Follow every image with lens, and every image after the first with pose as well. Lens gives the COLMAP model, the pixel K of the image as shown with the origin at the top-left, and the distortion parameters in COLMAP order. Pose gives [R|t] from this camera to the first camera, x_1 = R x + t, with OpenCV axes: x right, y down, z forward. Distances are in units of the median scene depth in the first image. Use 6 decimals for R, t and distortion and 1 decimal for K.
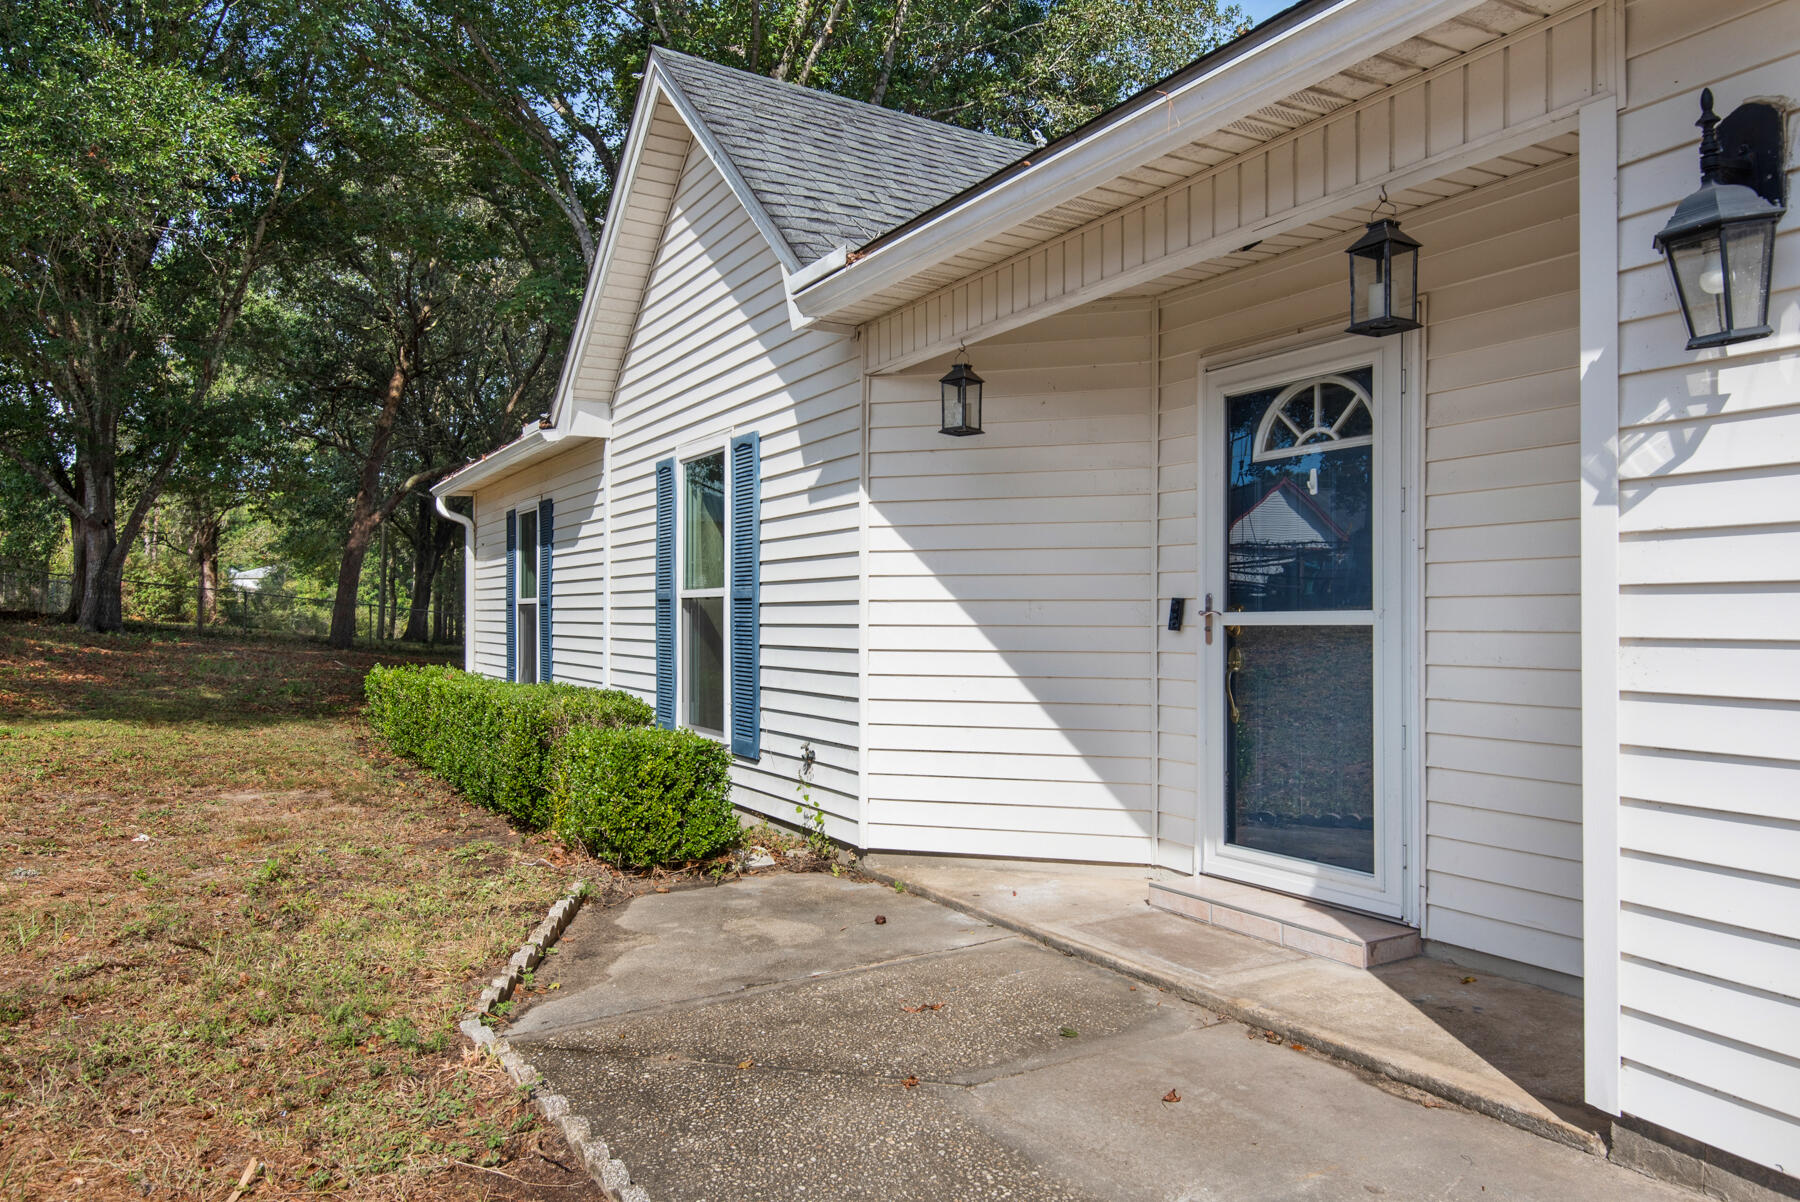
lens RADIAL K [[1182.4, 0, 900.6], [0, 1182.4, 604.4], [0, 0, 1]] dist [0.008589, -0.005184]
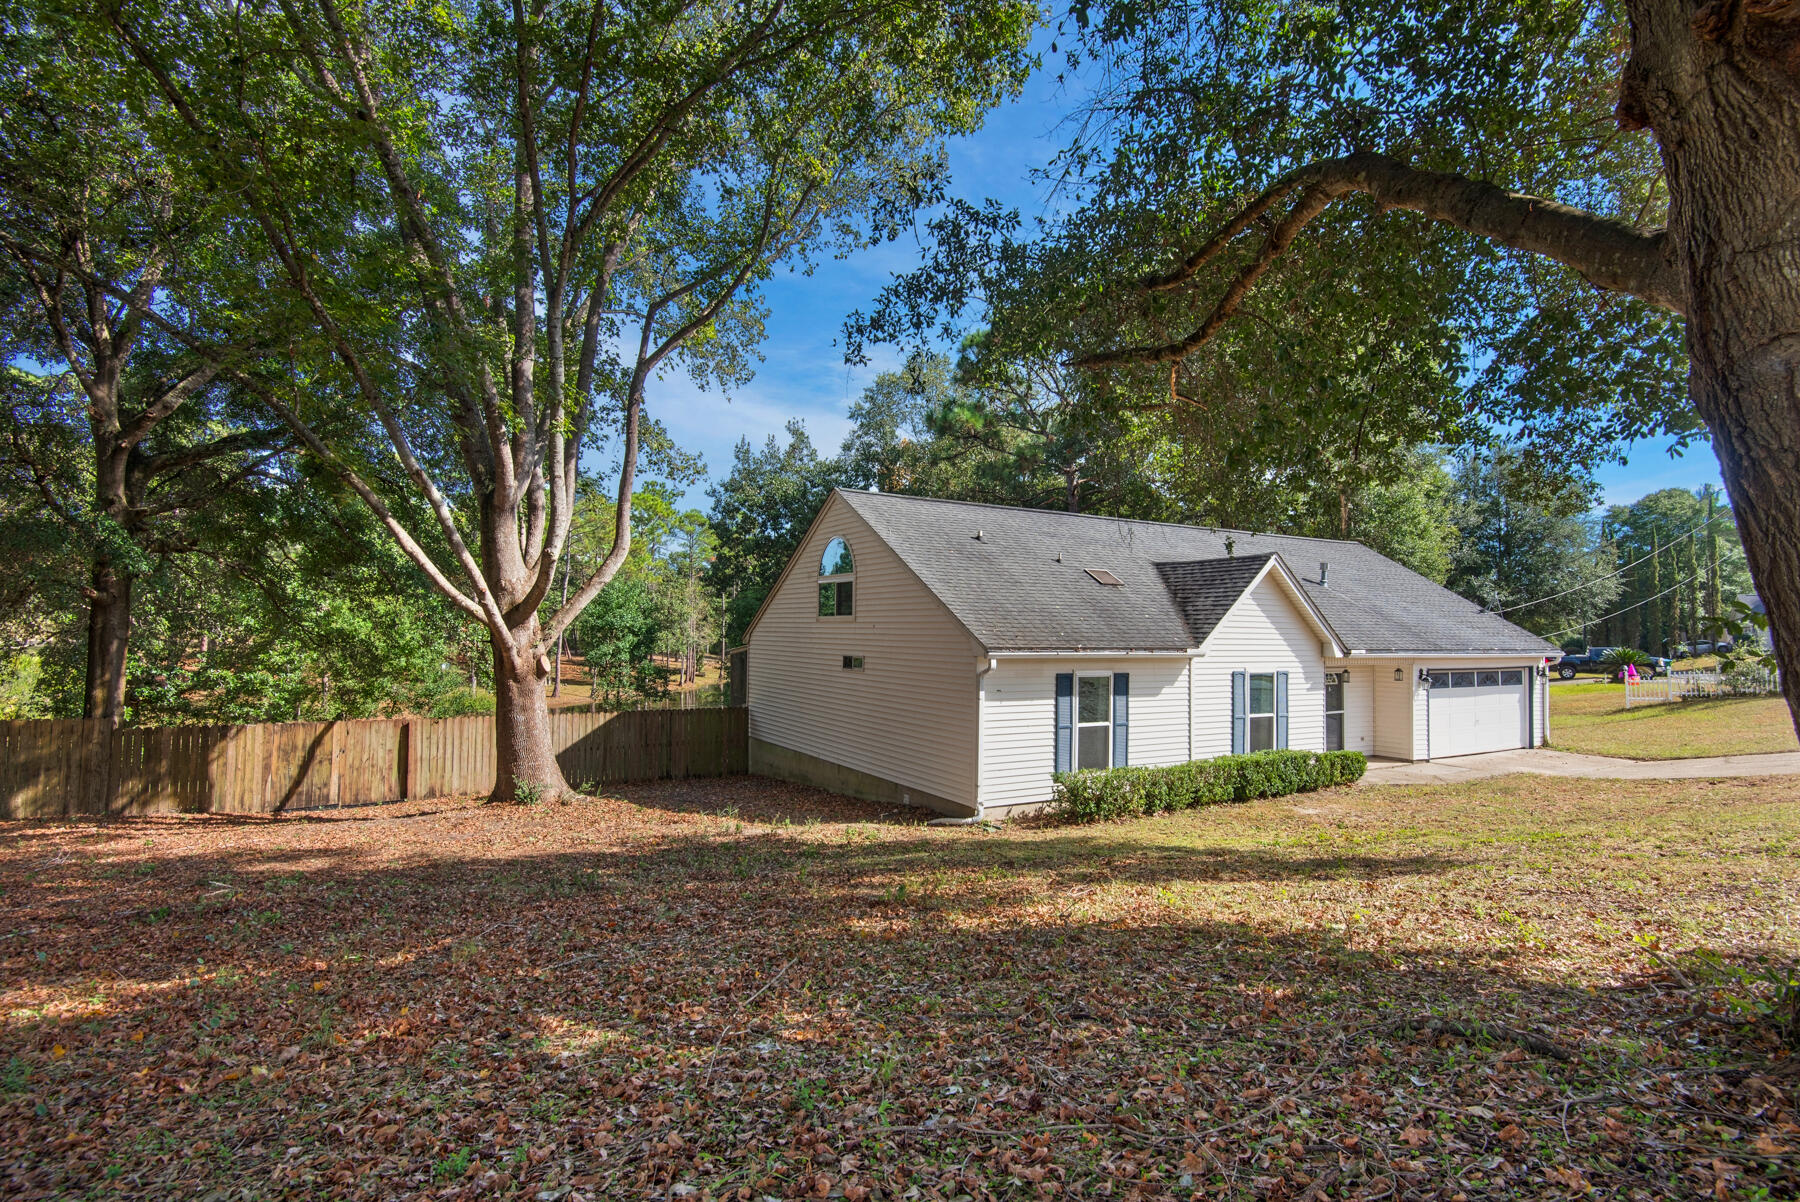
lens RADIAL K [[896.7, 0, 915.9], [0, 896.7, 610.2], [0, 0, 1]] dist [0.015787, -0.004311]
pose [[-0.014734, 0.022359, 0.999641, -3.956158], [-0.022954, 0.999479, -0.022693, -0.330199], [-0.999628, -0.023280, -0.014213, 2.981021]]
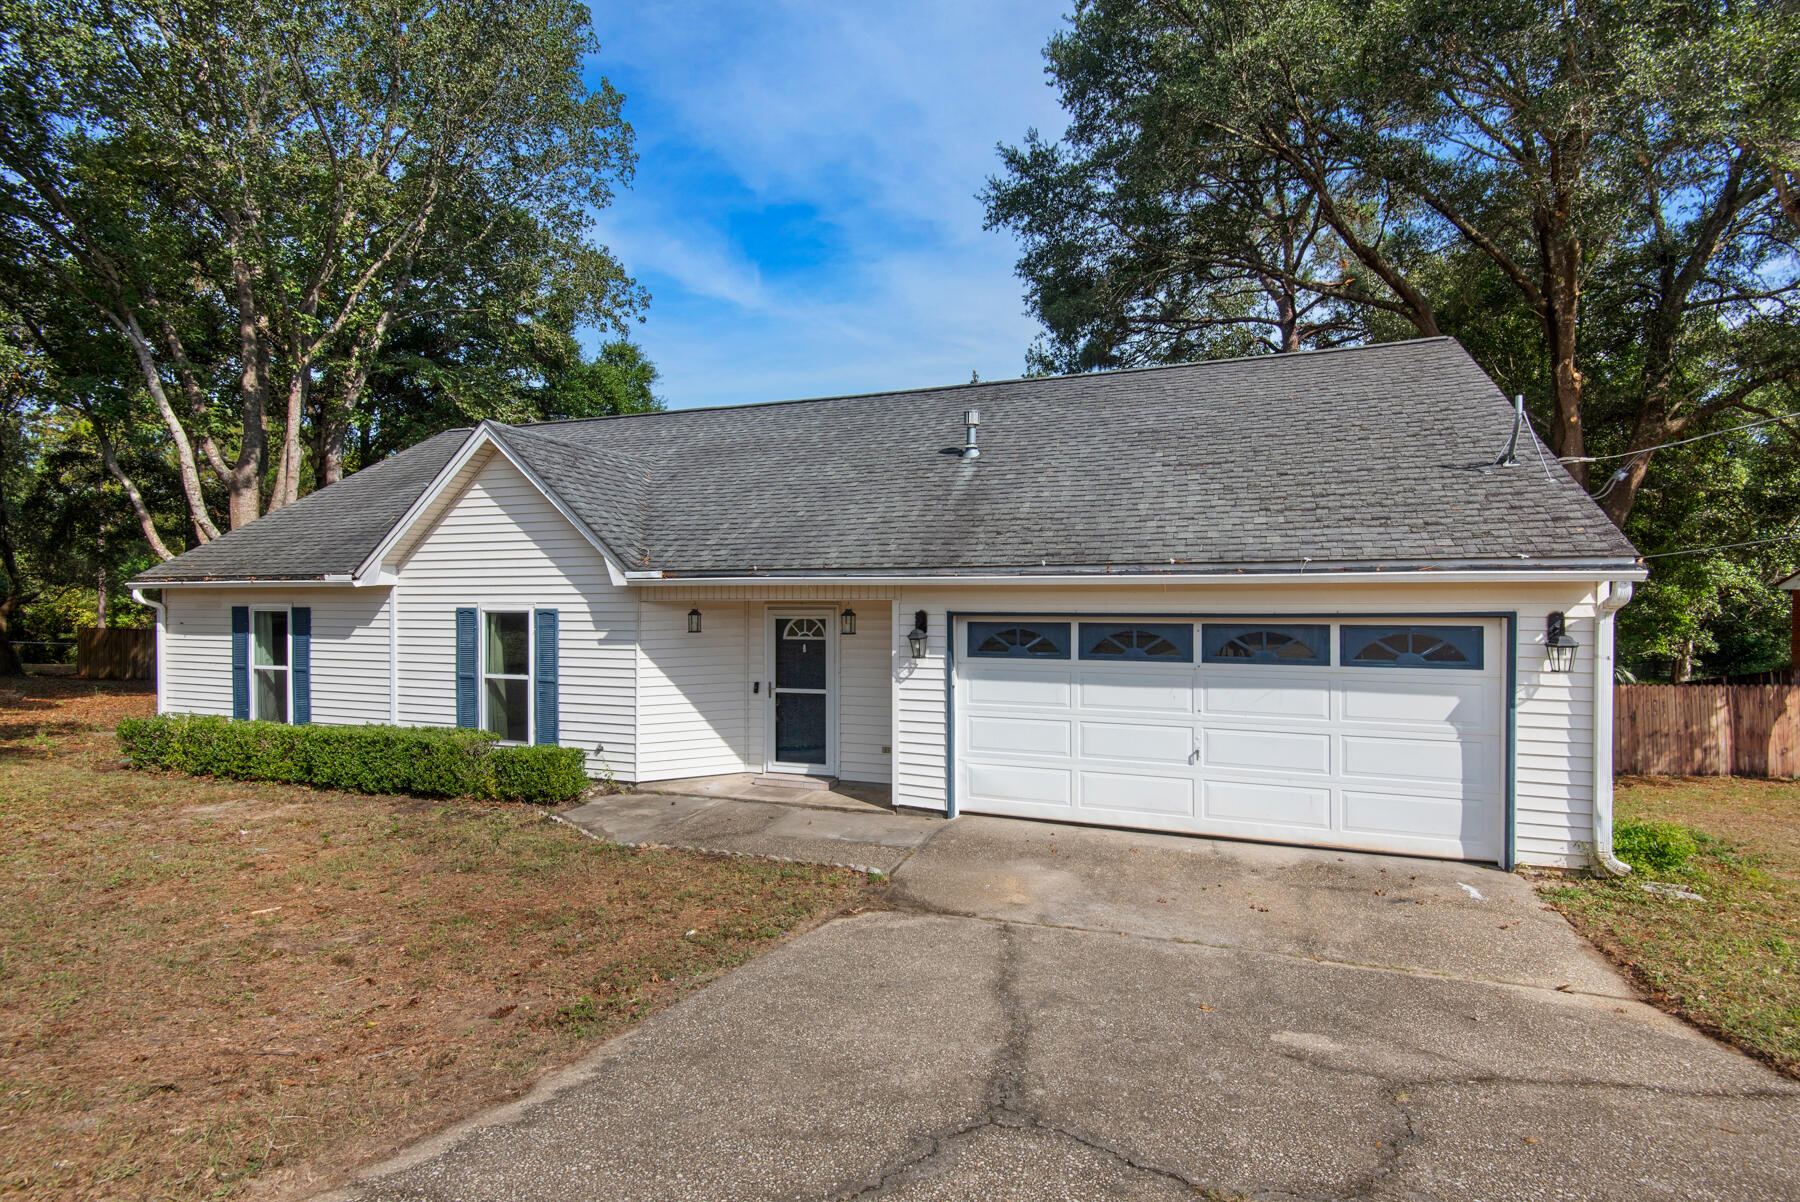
lens RADIAL K [[842.0, 0, 905.7], [0, 842.0, 598.8], [0, 0, 1]] dist [0.021863, -0.013497]
pose [[0.777554, -0.009210, 0.628749, -0.838632], [-0.001175, 0.999870, 0.016099, -0.259331], [-0.628816, -0.013257, 0.777441, -0.926999]]
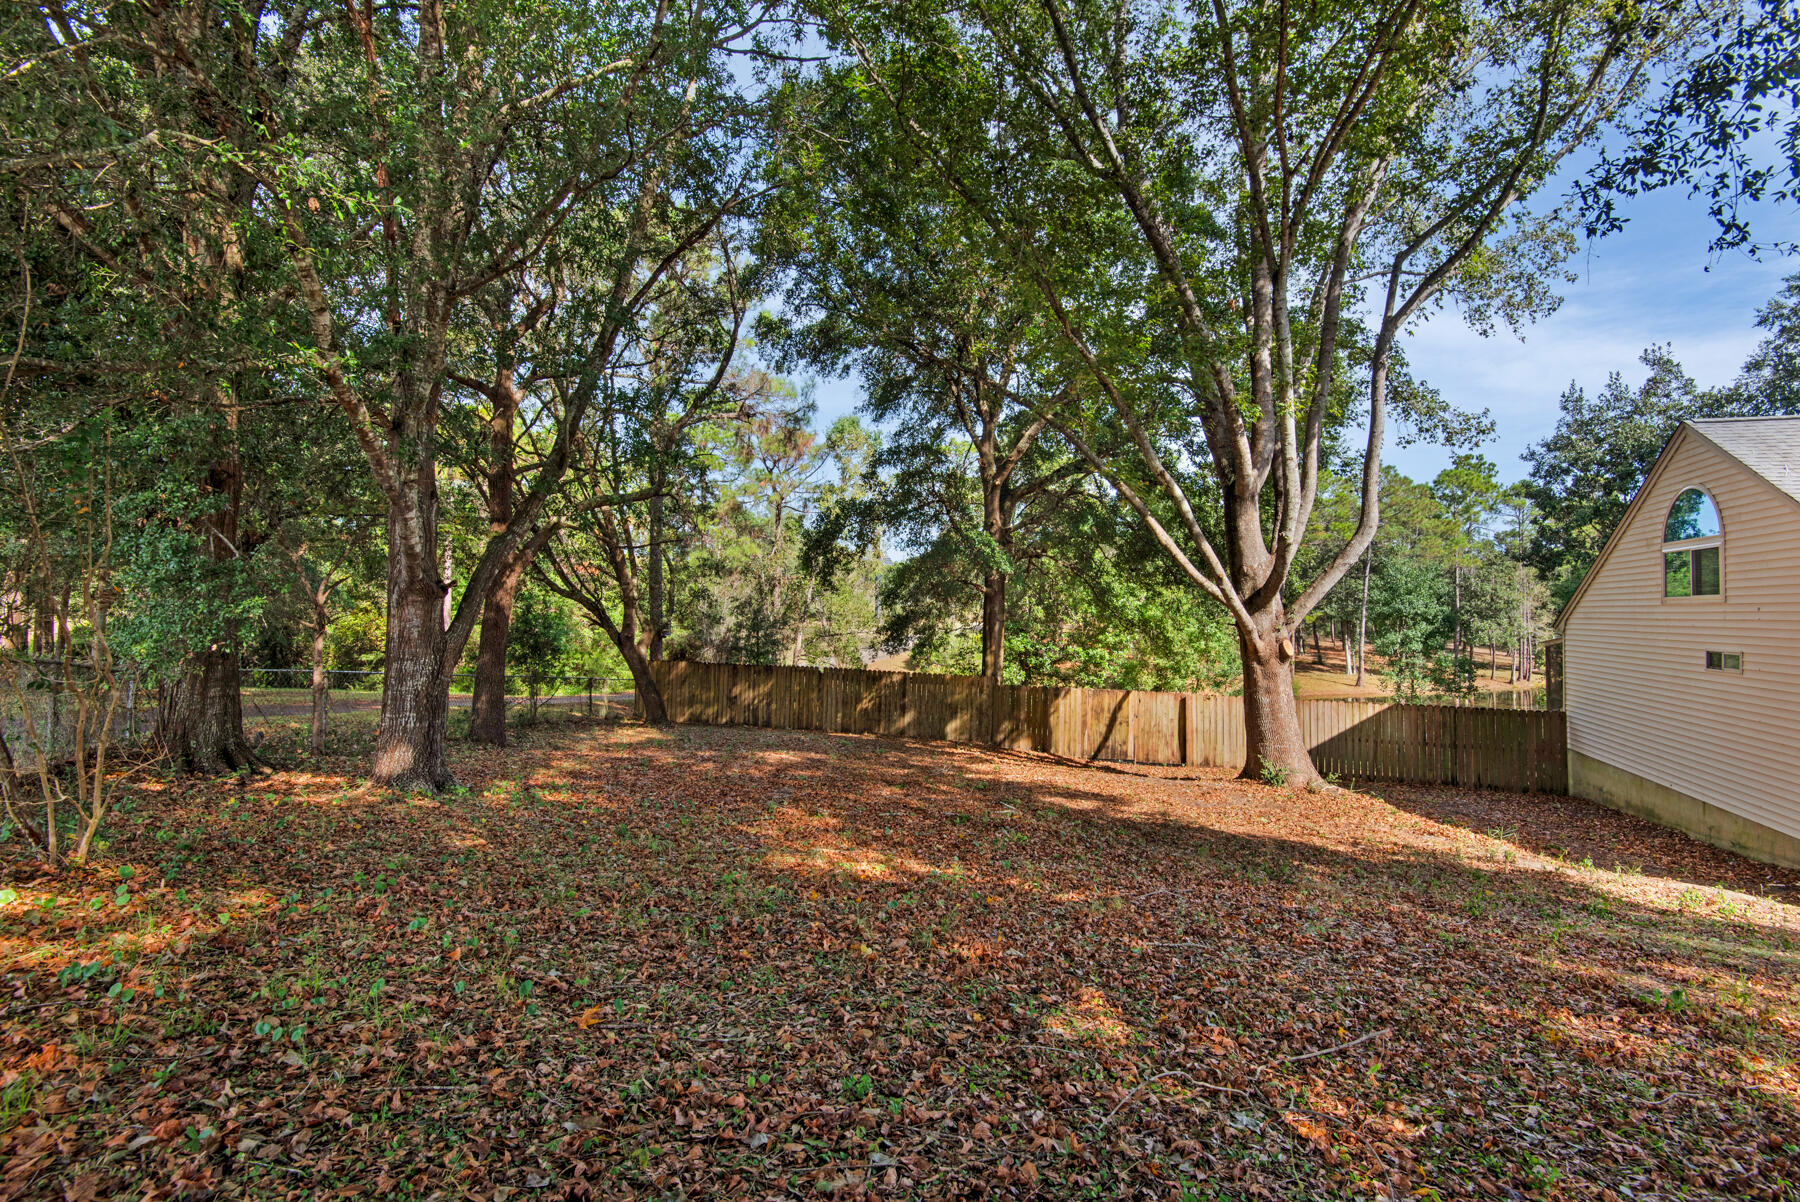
lens RADIAL K [[842.0, 0, 908.8], [0, 842.0, 595.8], [0, 0, 1]] dist [0.021863, -0.013497]
pose [[0.773912, 0.021726, 0.632921, -3.690796], [-0.020523, 0.999747, -0.009223, -0.311666], [-0.632961, -0.005852, 0.774162, 2.772679]]
